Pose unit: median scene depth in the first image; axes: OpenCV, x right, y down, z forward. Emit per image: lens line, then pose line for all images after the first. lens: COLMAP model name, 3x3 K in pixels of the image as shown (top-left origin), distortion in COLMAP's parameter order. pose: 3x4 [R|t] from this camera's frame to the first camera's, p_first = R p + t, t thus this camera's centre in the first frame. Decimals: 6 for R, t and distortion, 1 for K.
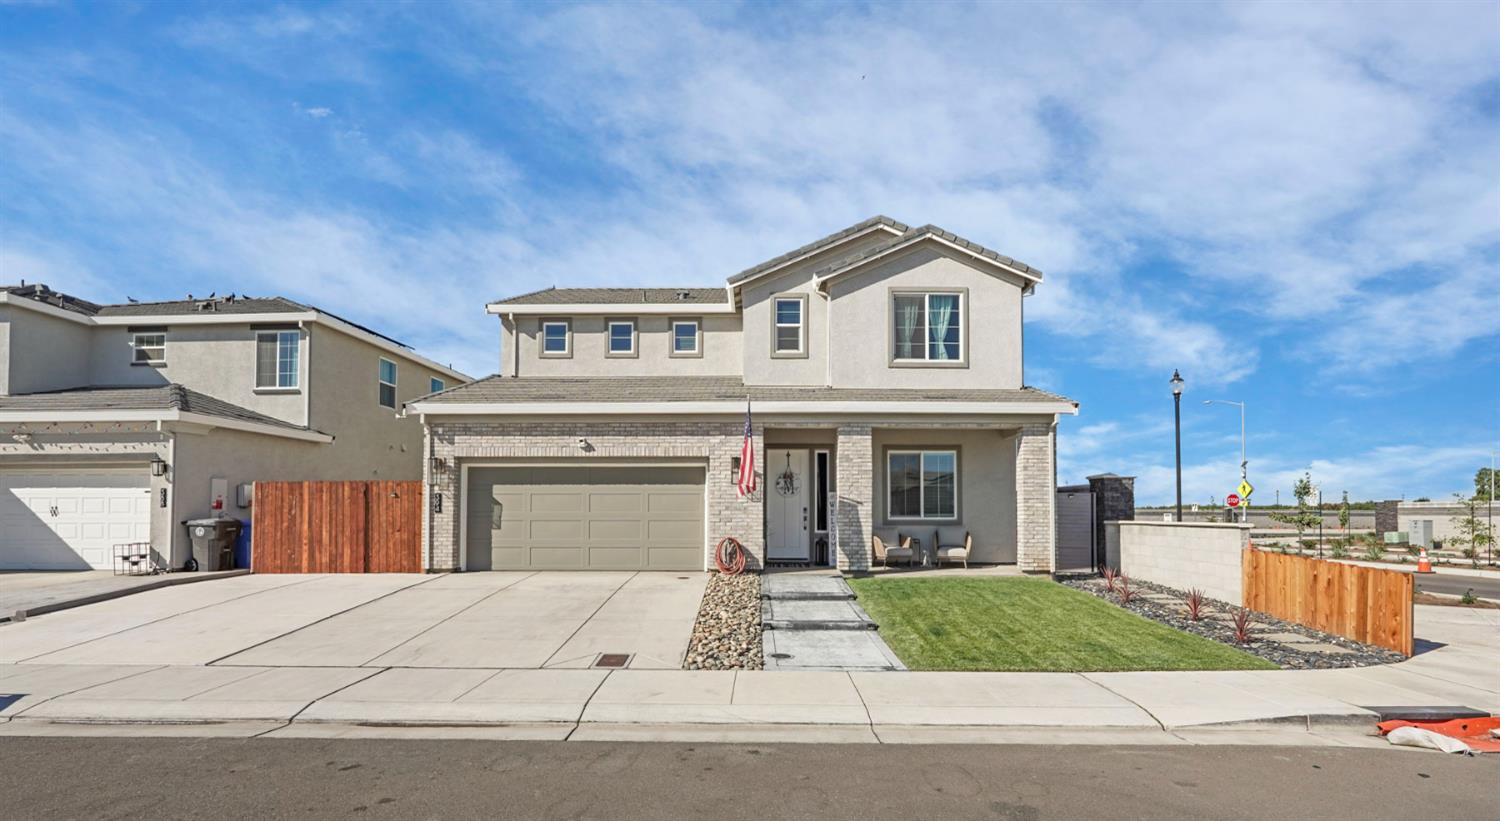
lens RADIAL K [[659.9, 0, 753.5], [0, 659.9, 500.3], [0, 0, 1]] dist [-0.014571, -0.000002]
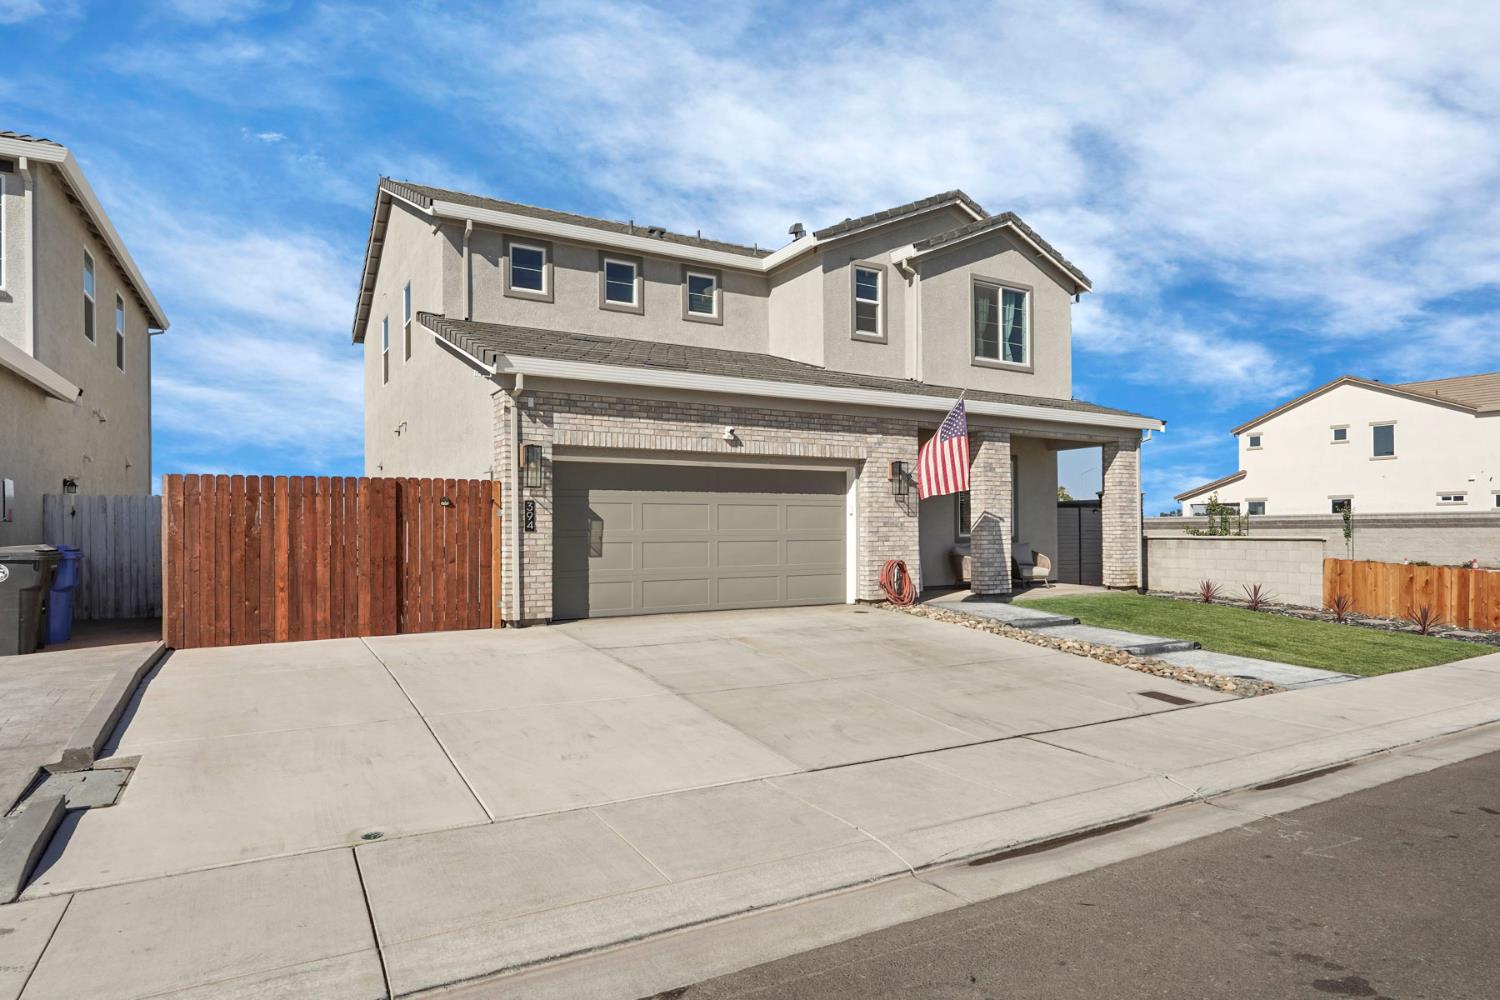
lens RADIAL K [[858.5, 0, 749.8], [0, 858.5, 529.6], [0, 0, 1]] dist [-0.002551, -0.000221]
pose [[0.860562, -0.004139, 0.509328, -0.688295], [-0.004342, 0.999871, 0.015462, 0.003295], [-0.509327, -0.015518, 0.860433, 0.167077]]
